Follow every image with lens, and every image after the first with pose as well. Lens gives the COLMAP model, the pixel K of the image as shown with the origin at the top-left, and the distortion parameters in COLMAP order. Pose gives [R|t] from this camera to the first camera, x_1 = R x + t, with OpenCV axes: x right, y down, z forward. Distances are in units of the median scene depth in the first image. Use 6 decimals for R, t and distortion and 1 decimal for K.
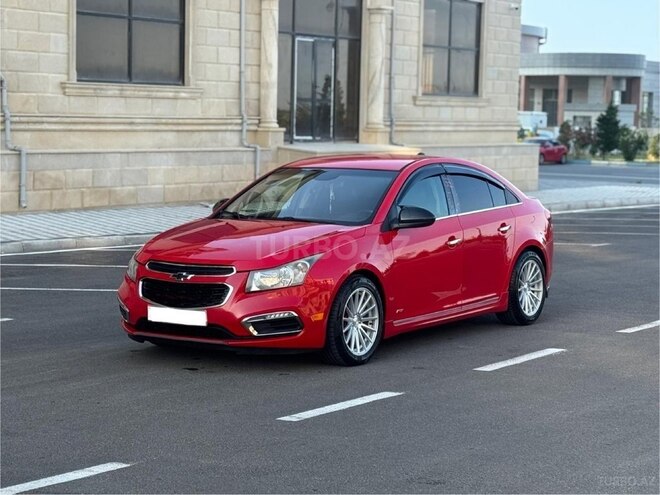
lens RADIAL K [[1437.6, 0, 330.0], [0, 1437.6, 247.5], [0, 0, 1]] dist [0.030382, 0.697727]
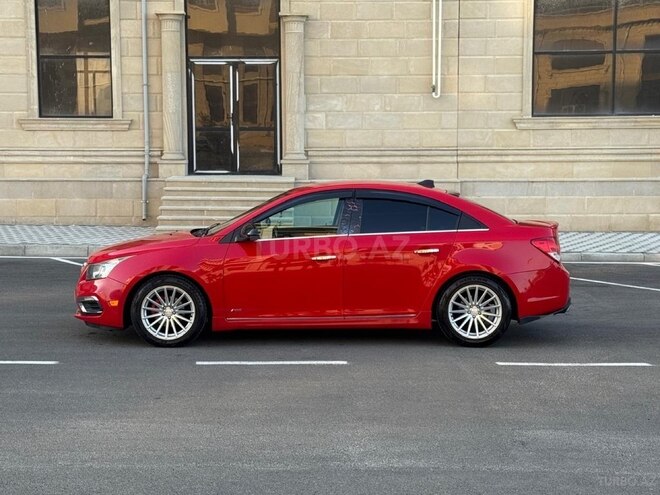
lens RADIAL K [[1168.1, 0, 330.0], [0, 1168.1, 247.5], [0, 0, 1]] dist [0.104677, 0.081922]
pose [[0.558389, 0.054348, -0.827797, 0.342384], [-0.061706, 0.997809, 0.023887, -0.013796], [0.827281, 0.037742, 0.560519, 0.198695]]
